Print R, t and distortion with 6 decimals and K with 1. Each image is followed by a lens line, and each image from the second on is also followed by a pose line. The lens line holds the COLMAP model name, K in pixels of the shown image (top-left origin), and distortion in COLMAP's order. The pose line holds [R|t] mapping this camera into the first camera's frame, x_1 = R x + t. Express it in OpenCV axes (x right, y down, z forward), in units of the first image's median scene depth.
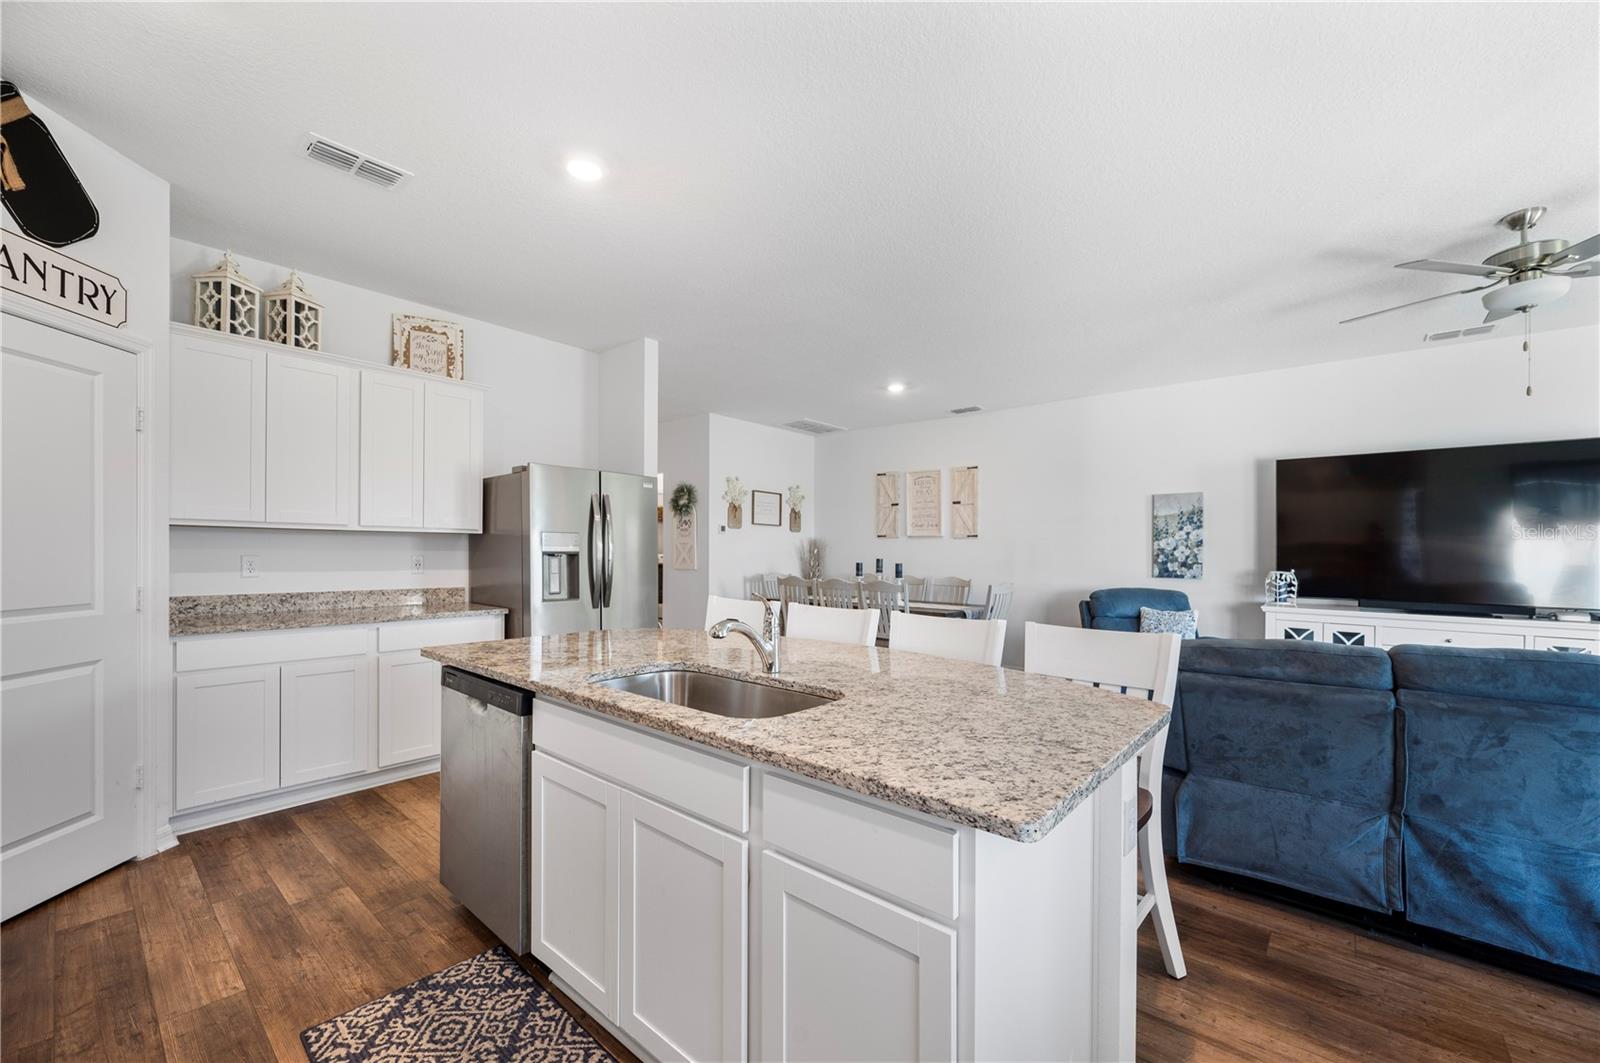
lens RADIAL K [[637.1, 0, 801.2], [0, 637.1, 549.7], [0, 0, 1]] dist [-0.000372, -0.000254]
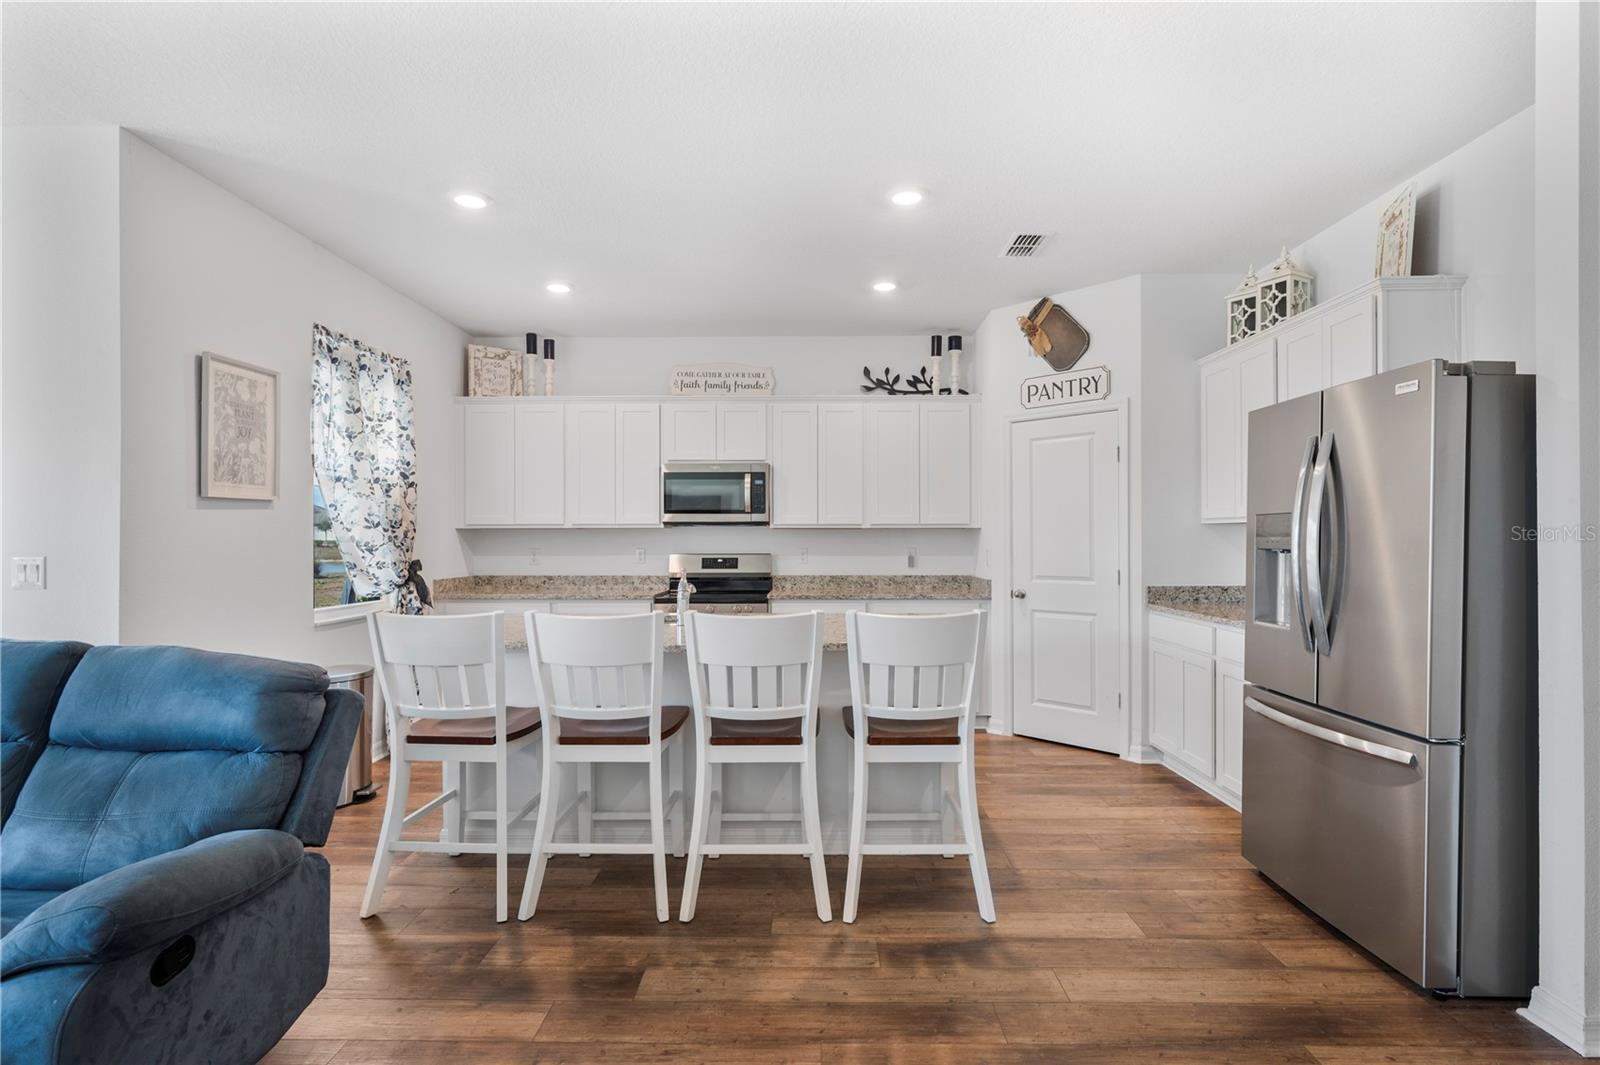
lens RADIAL K [[787.3, 0, 803.7], [0, 787.3, 540.0], [0, 0, 1]] dist [0.001061, 0.000164]
pose [[-0.767869, -0.007760, -0.640559, 0.432069], [-0.004496, 0.999967, -0.006724, 0.004628], [0.640591, -0.002283, -0.767879, 1.249561]]
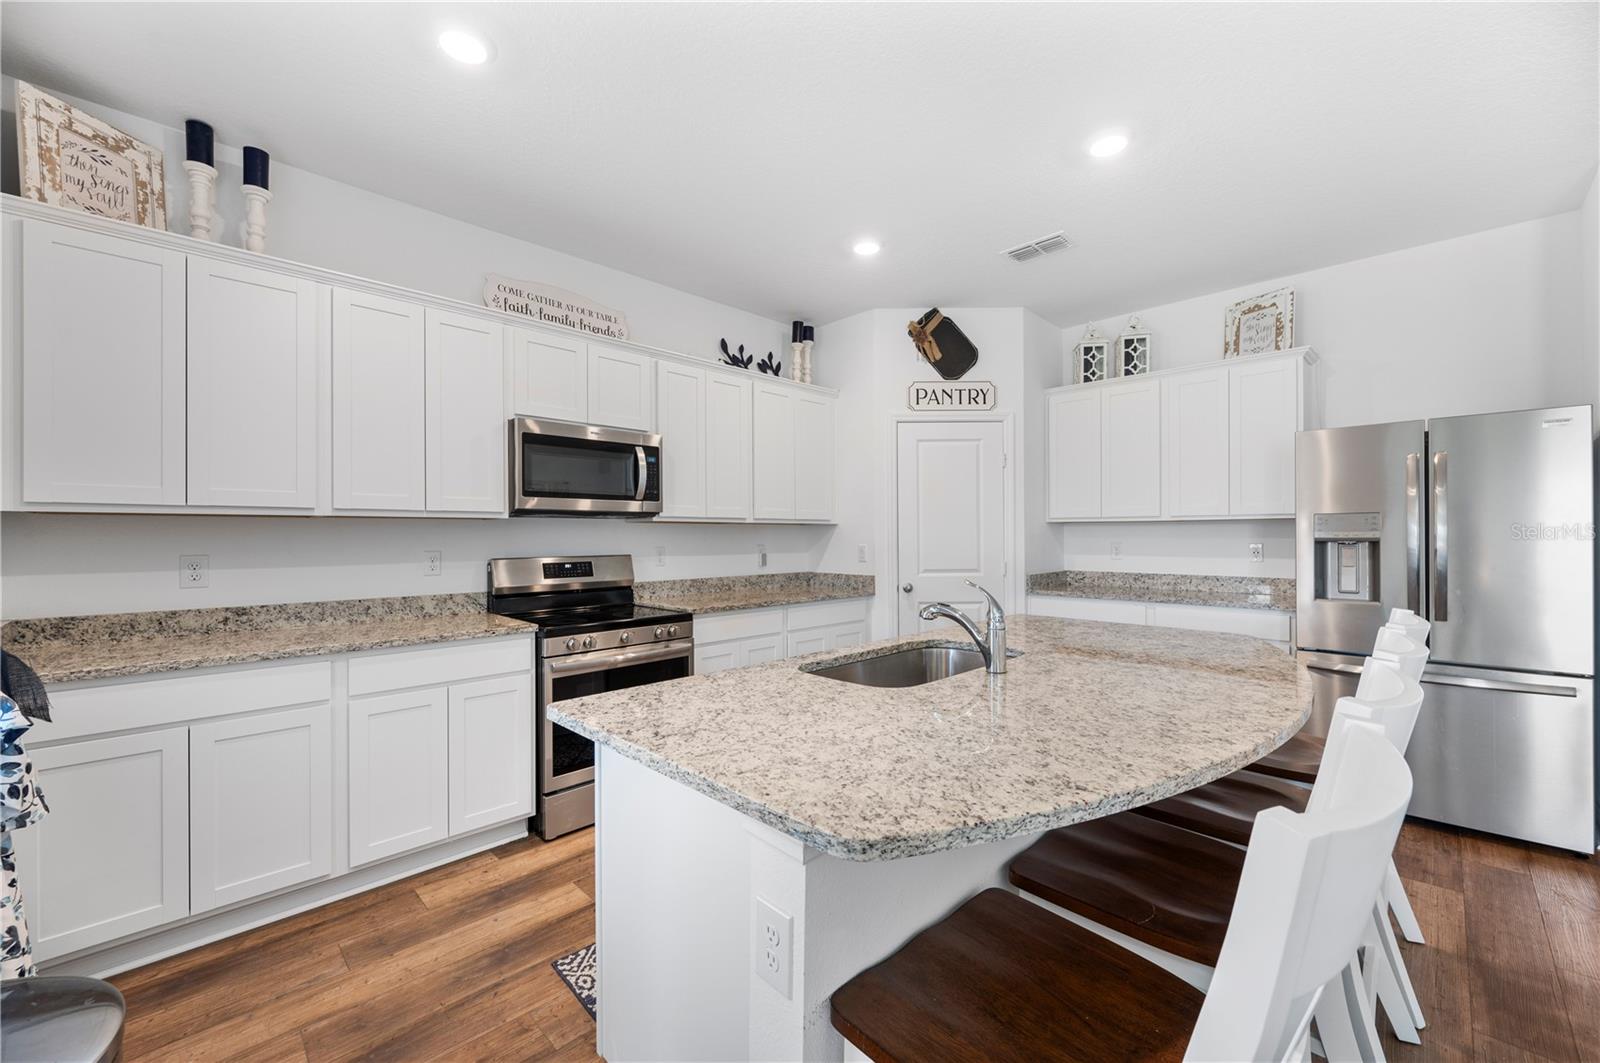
lens RADIAL K [[634.0, 0, 799.3], [0, 634.0, 537.6], [0, 0, 1]] dist [0.000432, -0.000097]
pose [[-0.080996, -0.006751, -0.996692, 0.423602], [0.005464, 0.999959, -0.007217, 0.003719], [0.996699, -0.006031, -0.080956, 0.389791]]
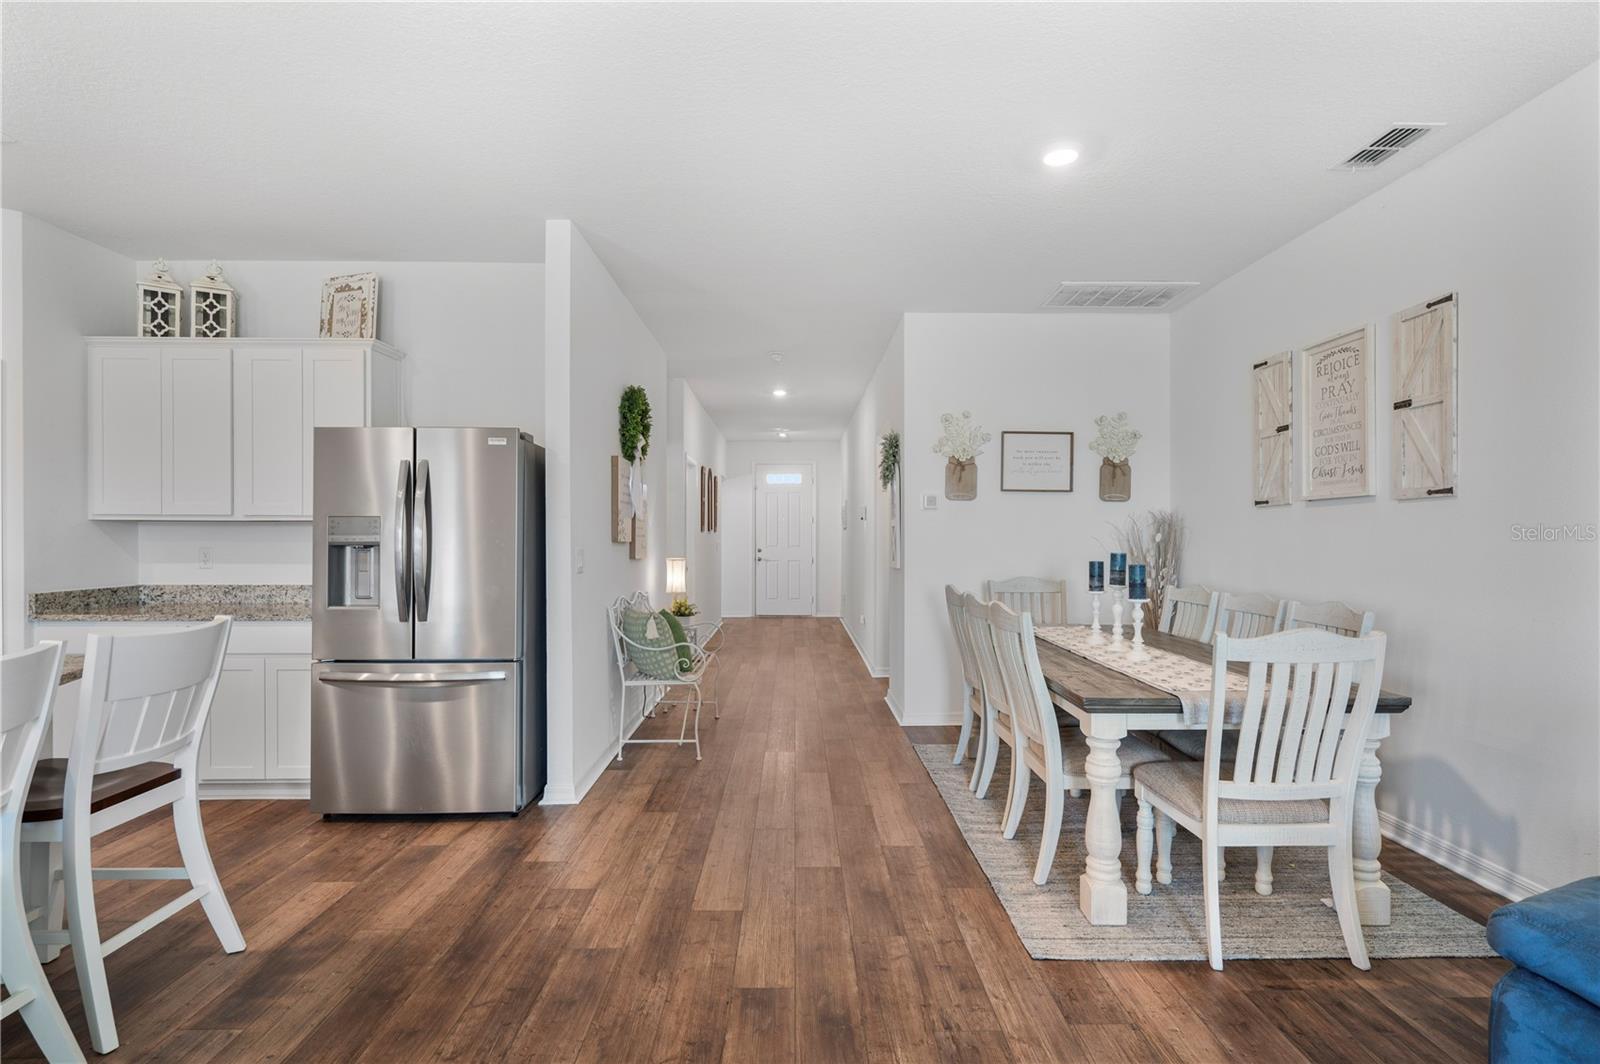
lens RADIAL K [[787.3, 0, 803.7], [0, 787.3, 539.5], [0, 0, 1]] dist [0.001061, 0.000164]
pose [[0.658621, -0.008005, -0.752432, 0.637588], [0.008126, 0.999961, -0.003526, 0.007339], [0.752431, -0.003792, 0.658660, 0.763739]]
